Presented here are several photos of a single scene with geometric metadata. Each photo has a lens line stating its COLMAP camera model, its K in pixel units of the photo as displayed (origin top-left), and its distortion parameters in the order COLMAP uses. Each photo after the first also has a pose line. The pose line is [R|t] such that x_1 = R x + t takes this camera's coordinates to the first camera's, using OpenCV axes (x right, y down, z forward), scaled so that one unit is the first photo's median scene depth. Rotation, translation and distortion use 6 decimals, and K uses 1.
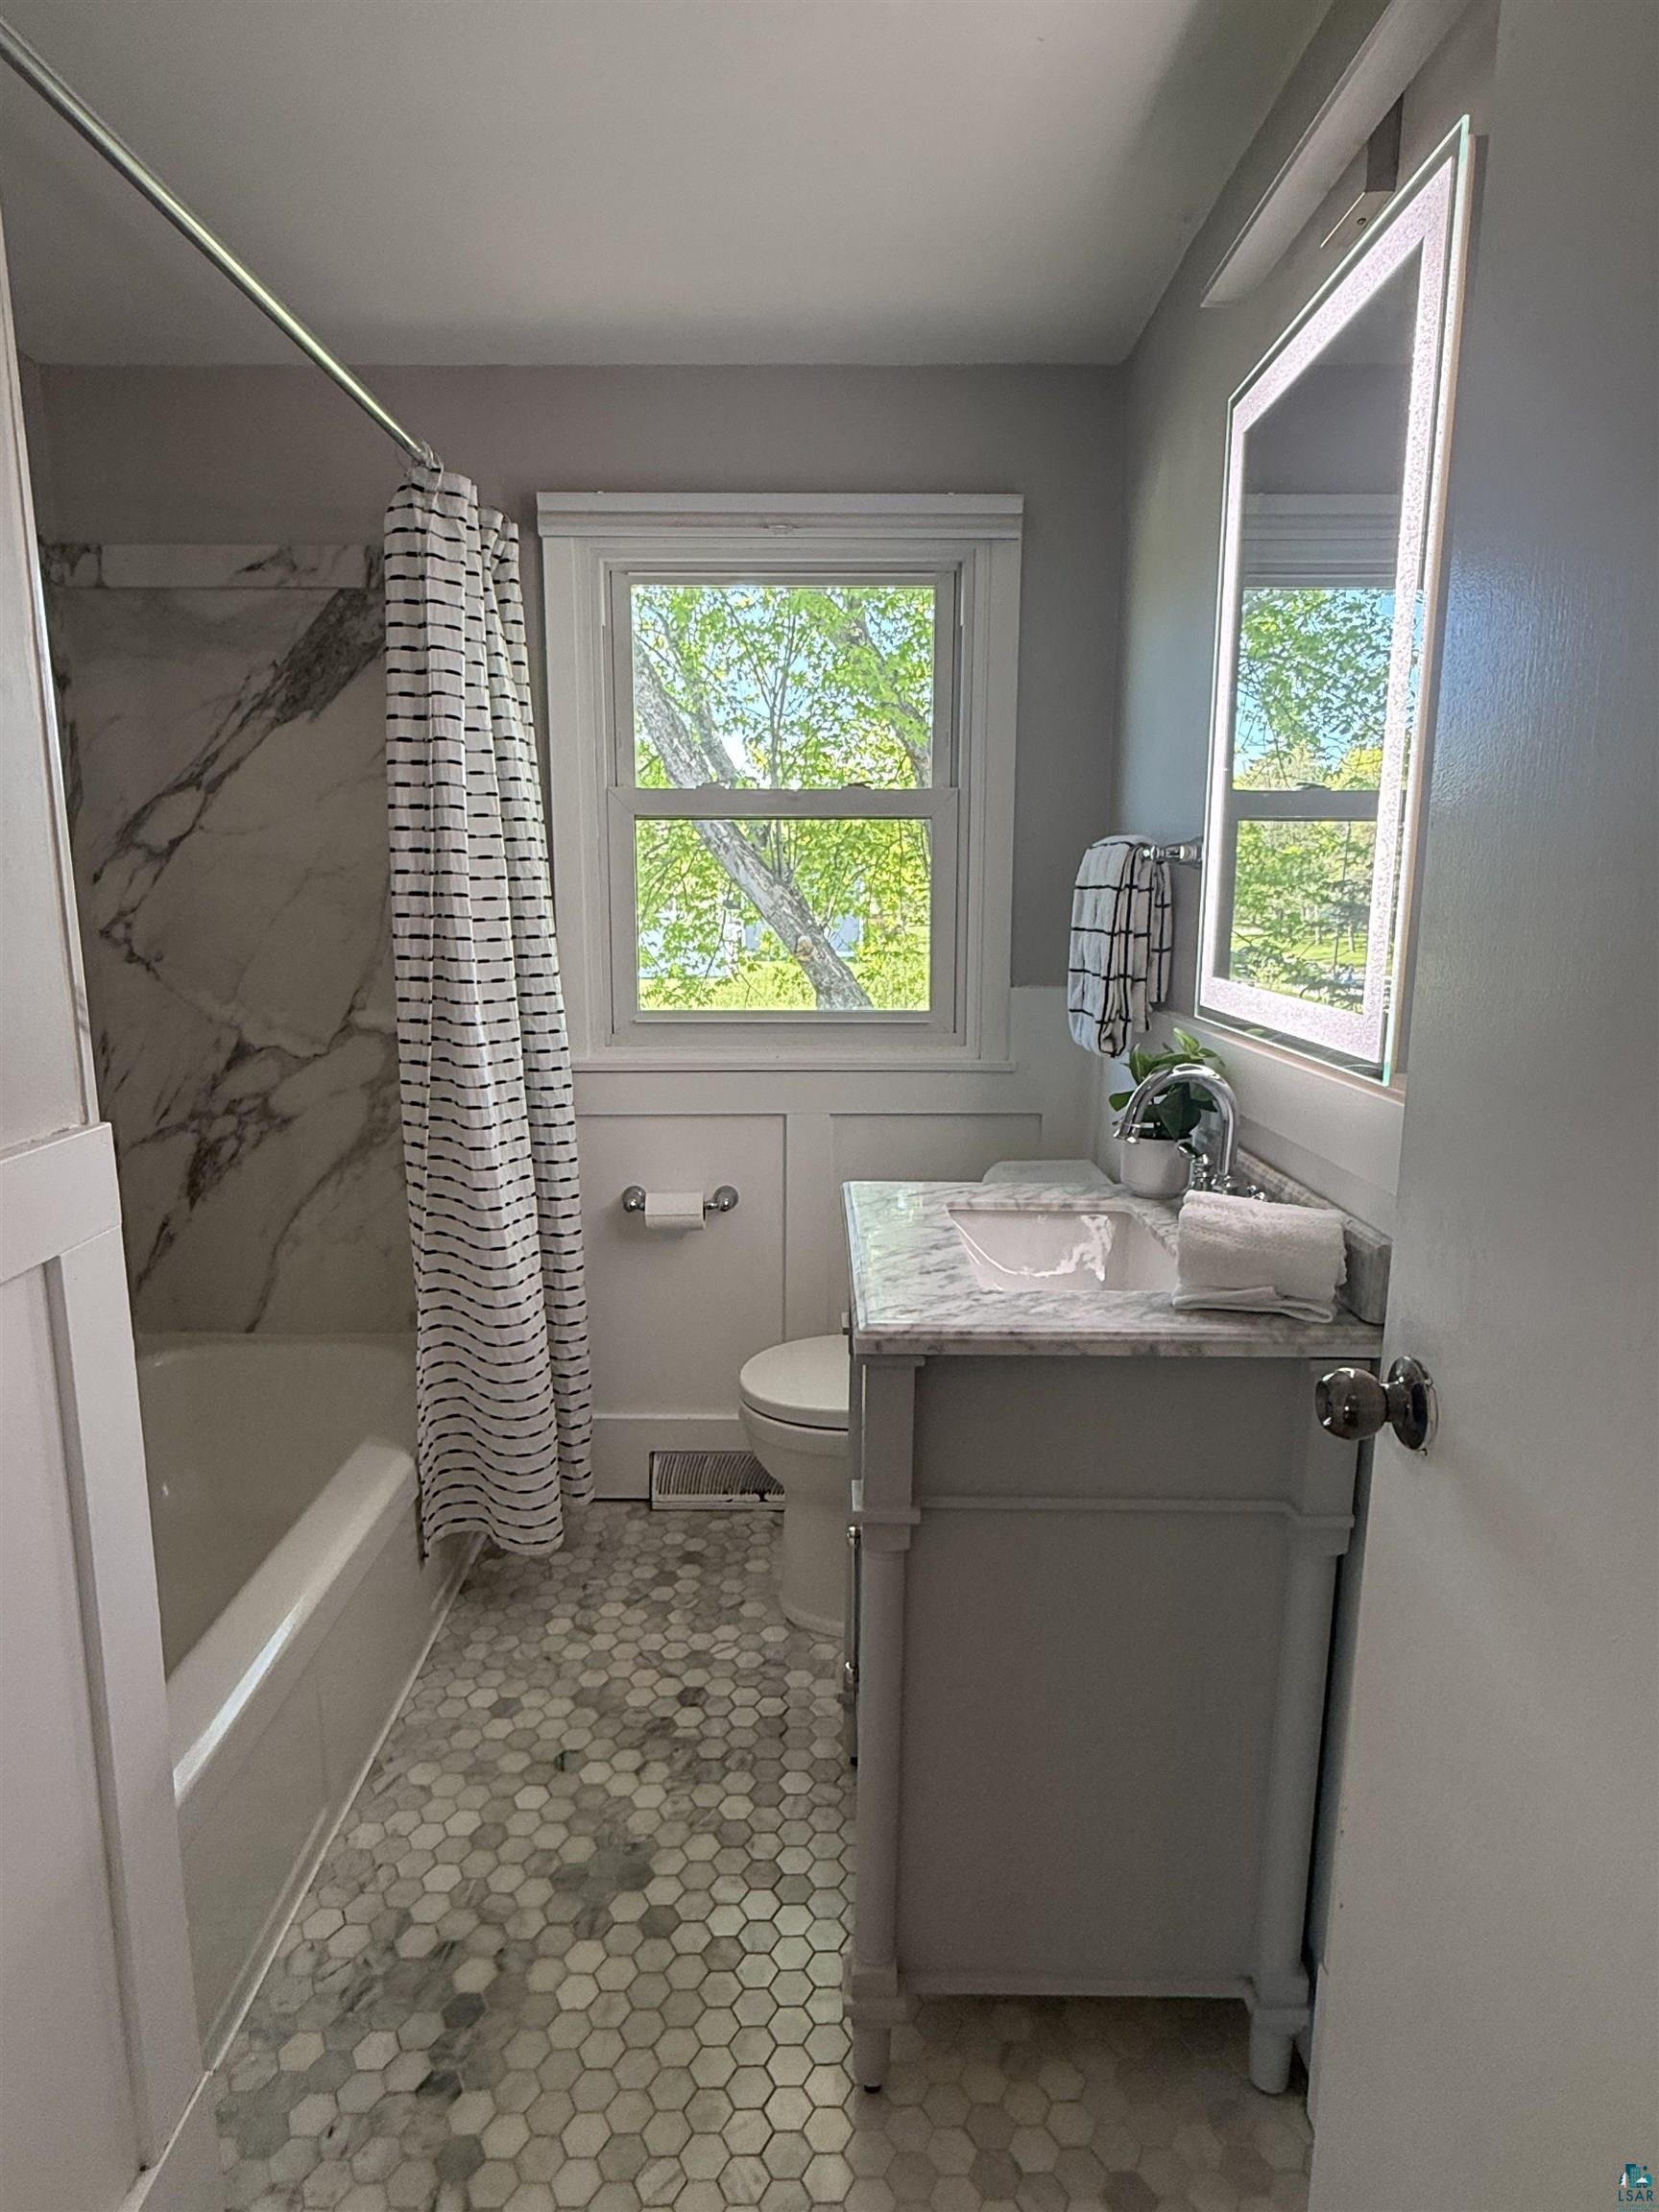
lens RADIAL K [[1240.6, 0, 827.7], [0, 1240.6, 1108.4], [0, 0, 1]] dist [-0.001346, 0.000240]
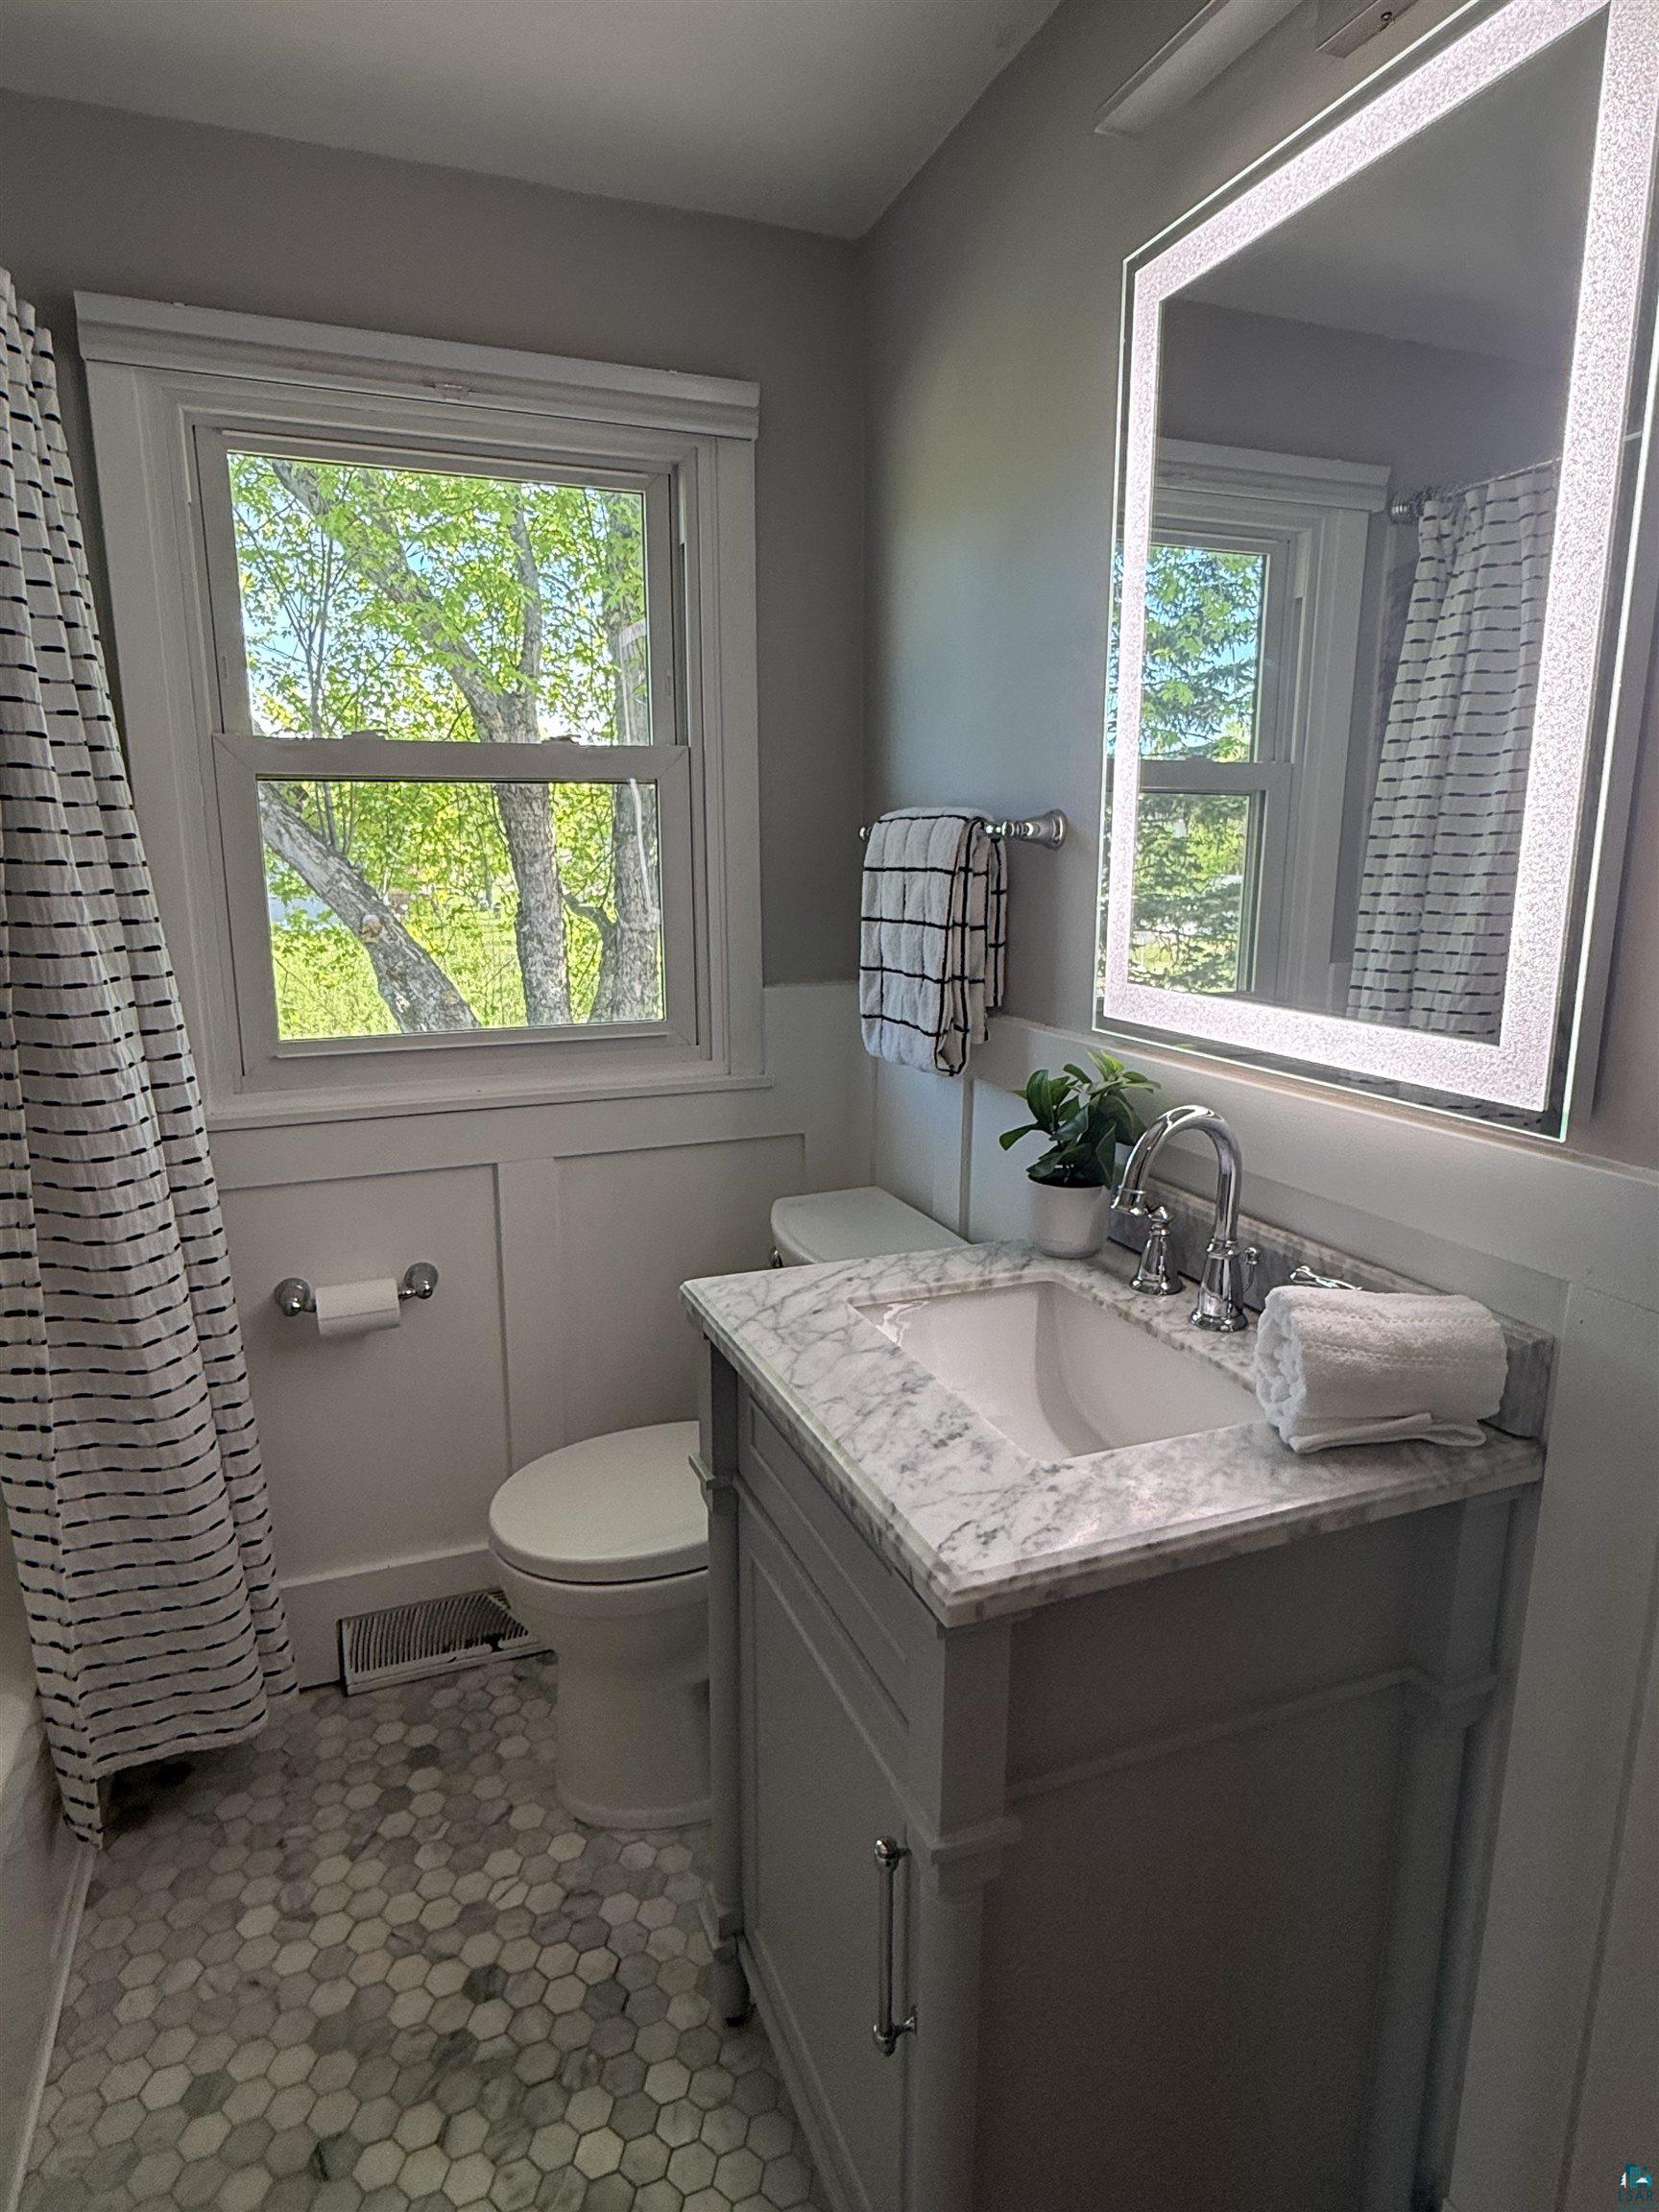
lens RADIAL K [[1240.6, 0, 826.9], [0, 1240.6, 1101.9], [0, 0, 1]] dist [-0.001346, 0.000240]
pose [[0.933129, -0.078434, 0.350881, -0.128932], [0.070611, 0.996888, 0.035057, -0.053865], [-0.352539, -0.007937, 0.935764, 0.231792]]
